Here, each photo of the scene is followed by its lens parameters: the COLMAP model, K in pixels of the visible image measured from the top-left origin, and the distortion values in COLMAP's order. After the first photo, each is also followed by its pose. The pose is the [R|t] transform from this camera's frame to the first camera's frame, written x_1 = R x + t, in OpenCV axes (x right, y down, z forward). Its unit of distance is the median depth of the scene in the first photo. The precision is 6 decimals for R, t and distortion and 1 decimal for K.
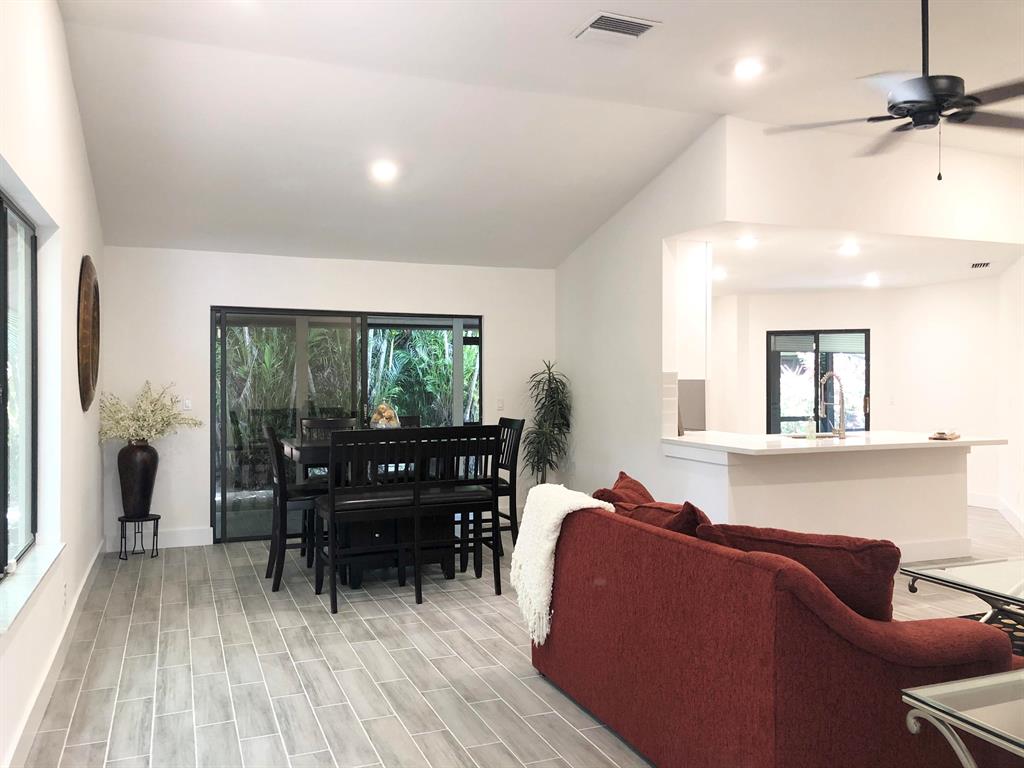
lens RADIAL K [[841.6, 0, 512.0], [0, 841.6, 384.0], [0, 0, 1]] dist [0.032786, -0.038021]
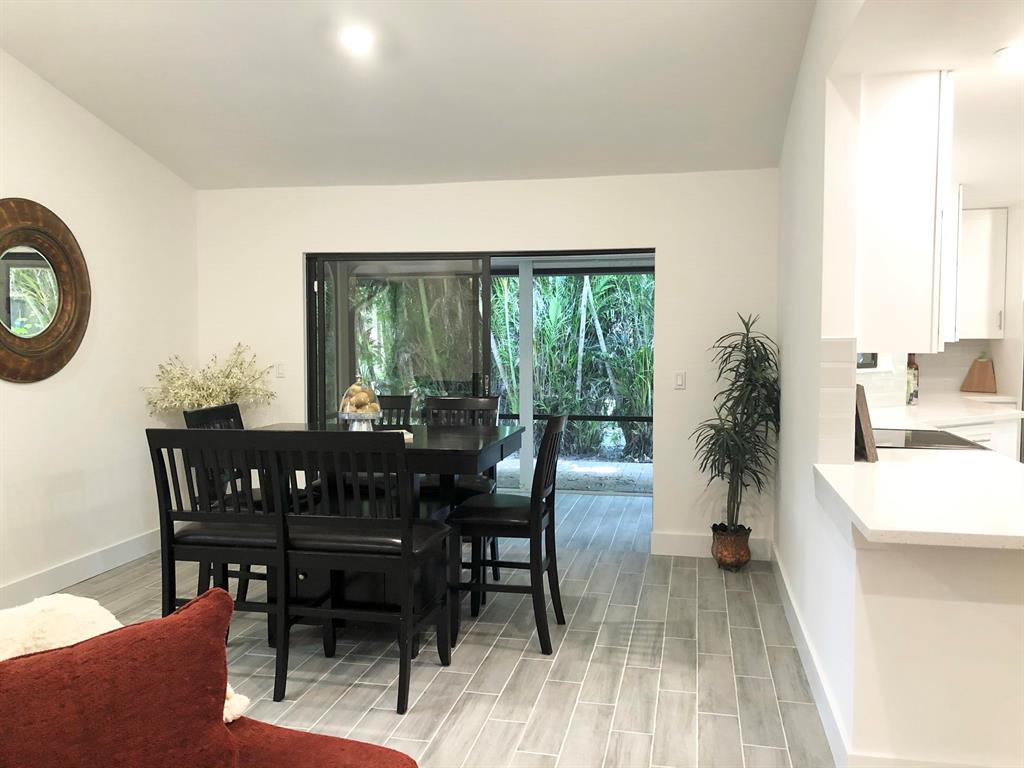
lens RADIAL K [[840.2, 0, 515.2], [0, 840.2, 380.8], [0, 0, 1]] dist [0.077946, -0.148783]
pose [[0.828880, 0.034985, -0.558332, 0.265614], [-0.002711, 0.998282, 0.058528, -0.015216], [0.559420, -0.046999, 0.827551, 0.389365]]
